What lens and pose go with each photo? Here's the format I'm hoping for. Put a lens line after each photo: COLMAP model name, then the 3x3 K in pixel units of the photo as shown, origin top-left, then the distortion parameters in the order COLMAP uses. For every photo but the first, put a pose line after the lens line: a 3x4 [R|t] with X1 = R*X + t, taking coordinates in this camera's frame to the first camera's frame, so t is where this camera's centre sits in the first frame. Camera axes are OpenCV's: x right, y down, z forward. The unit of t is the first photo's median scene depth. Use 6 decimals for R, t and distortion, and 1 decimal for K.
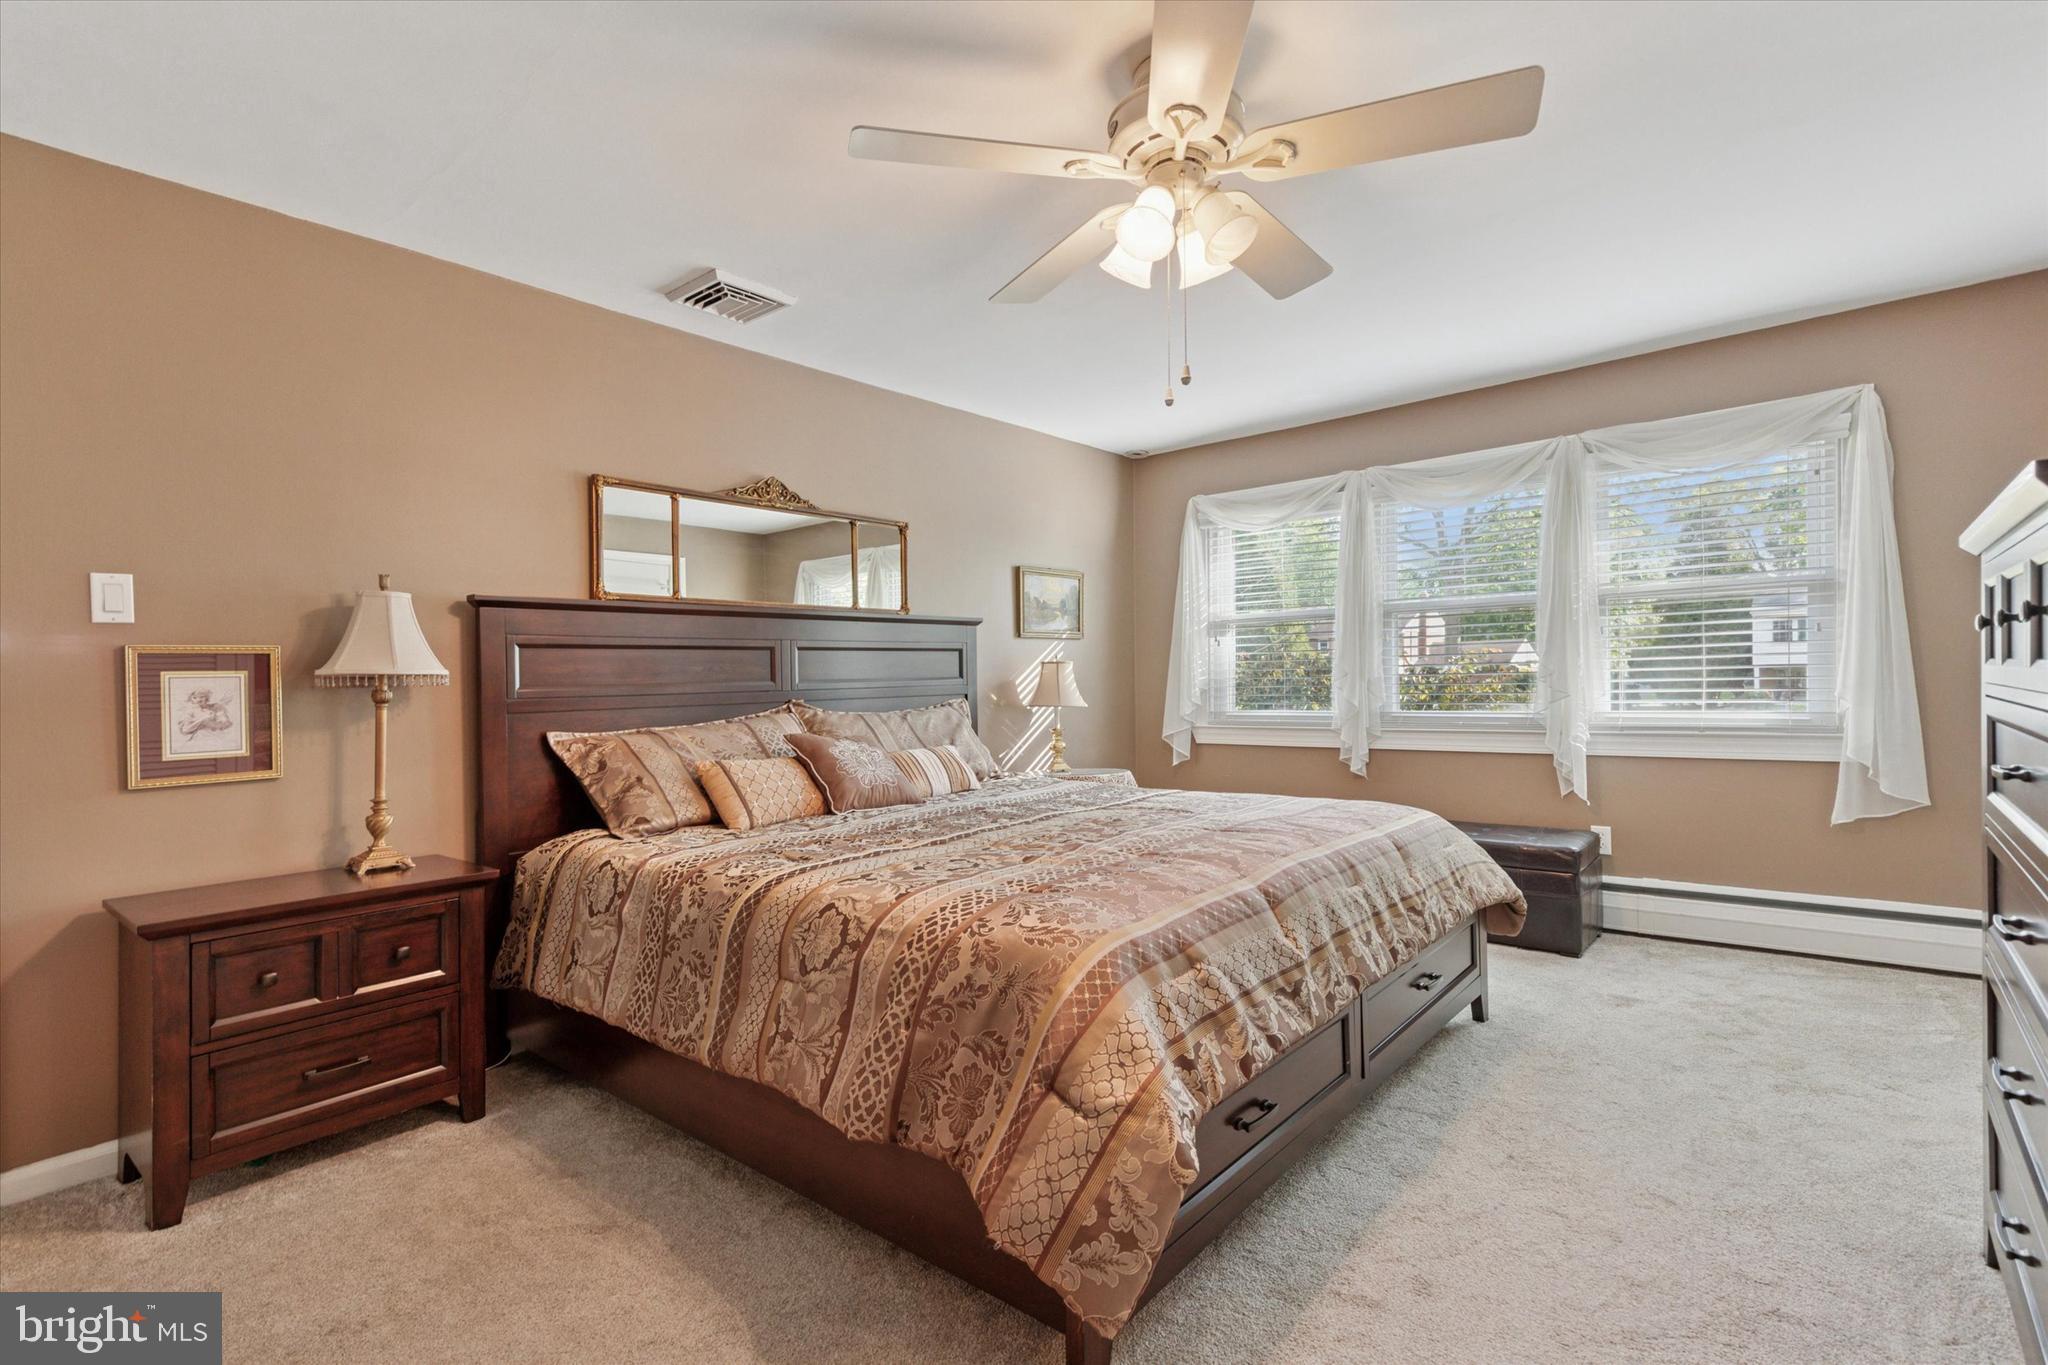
lens RADIAL K [[947.6, 0, 1029.9], [0, 947.6, 688.2], [0, 0, 1]] dist [0.005019, 0.000302]
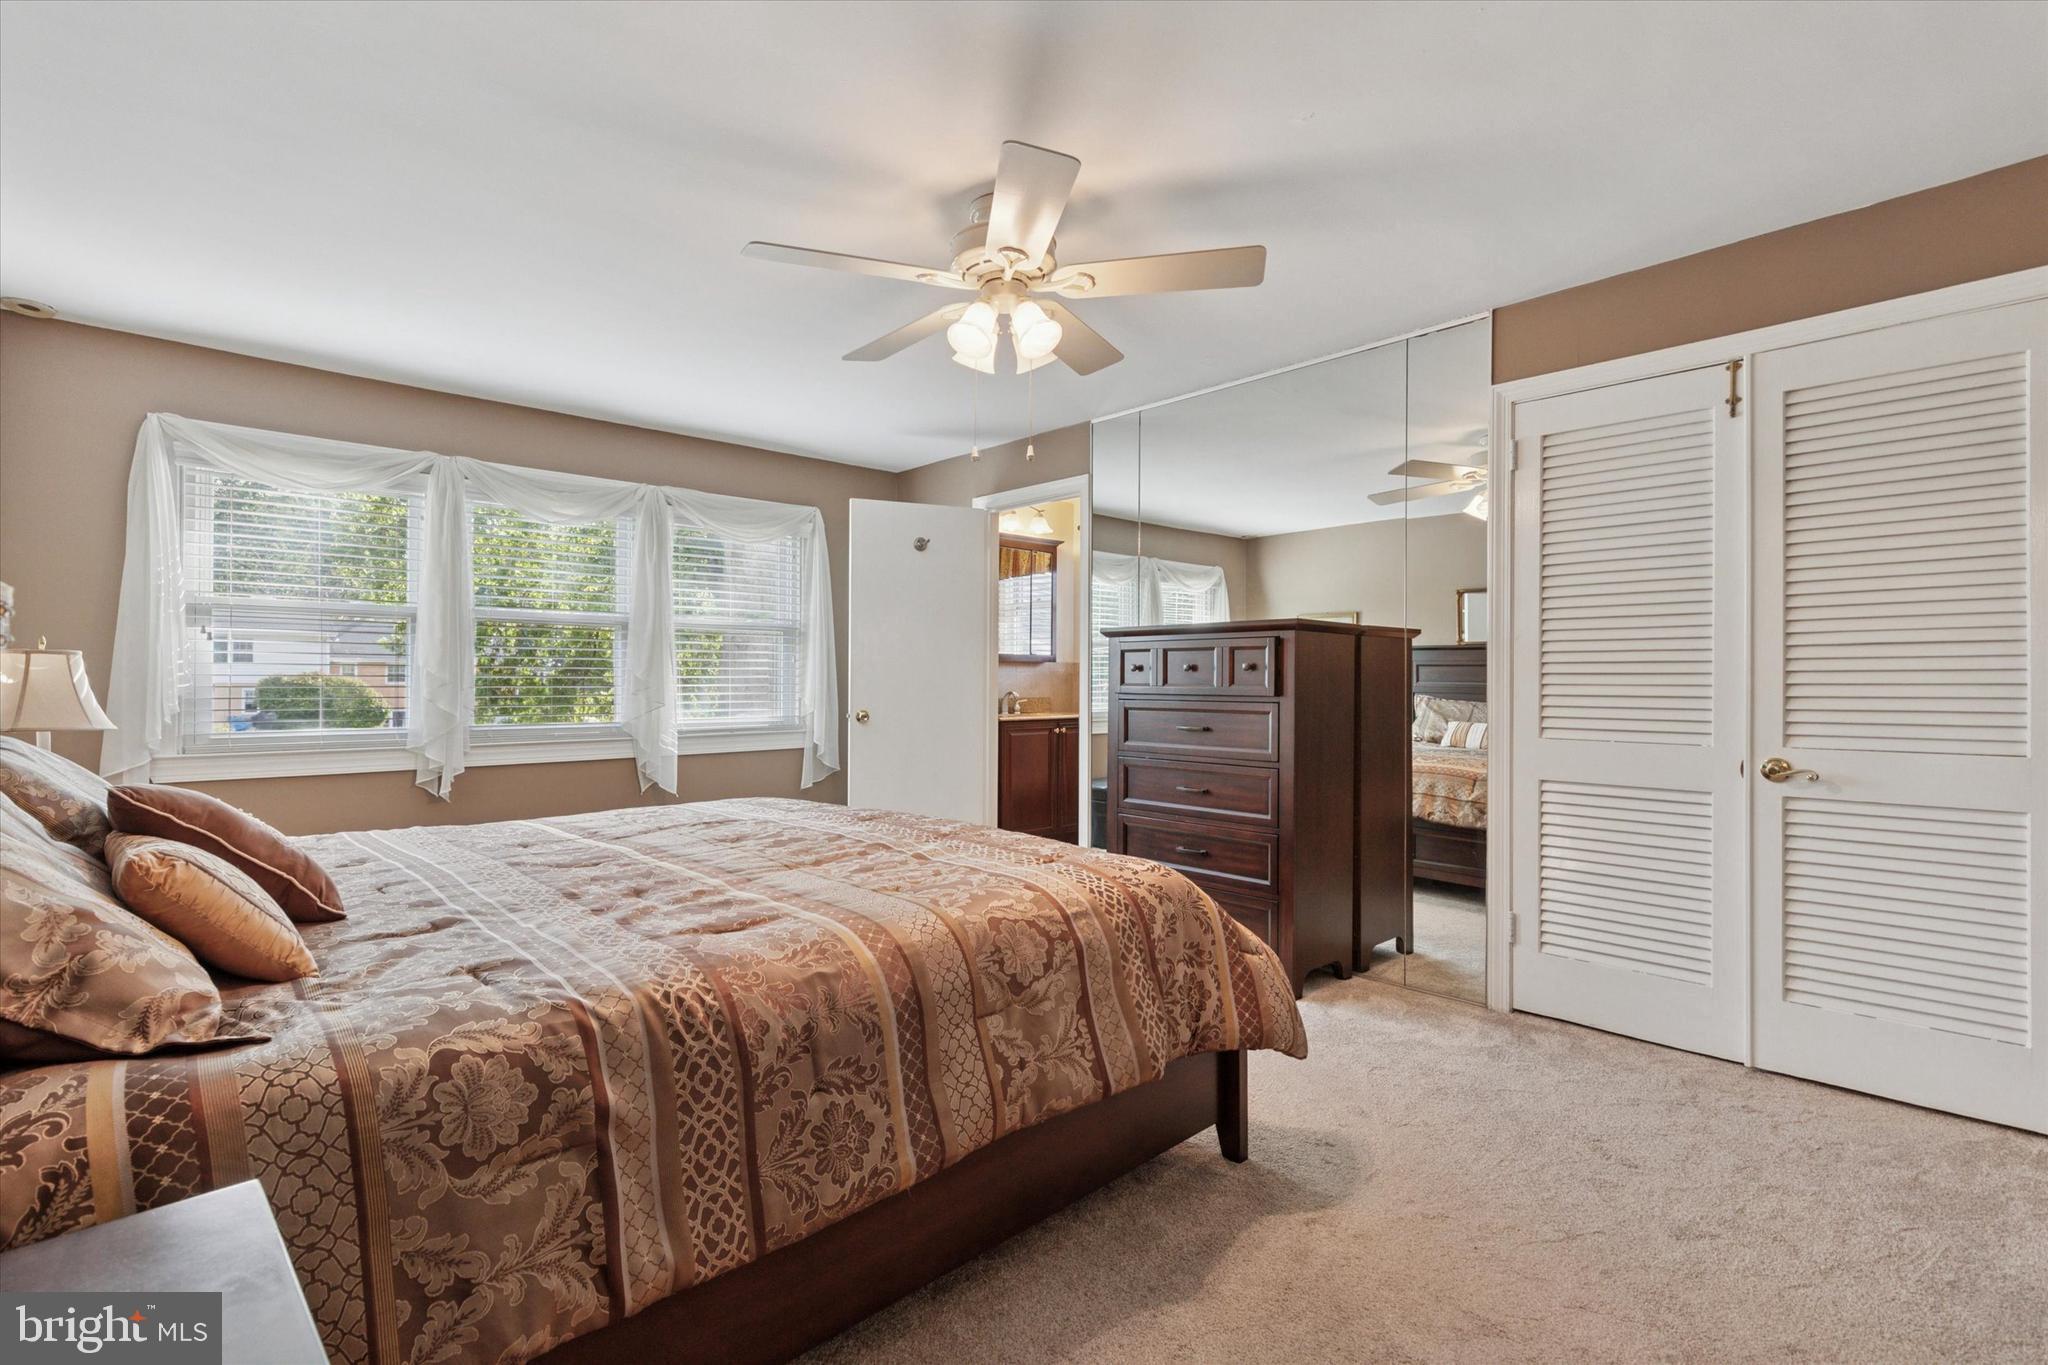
lens RADIAL K [[947.6, 0, 1030.7], [0, 947.6, 676.3], [0, 0, 1]] dist [0.005019, 0.000302]
pose [[0.110775, 0.029970, 0.993394, -0.909255], [0.004322, 0.999521, -0.030637, 0.013946], [-0.993836, 0.007688, 0.110592, 0.682737]]
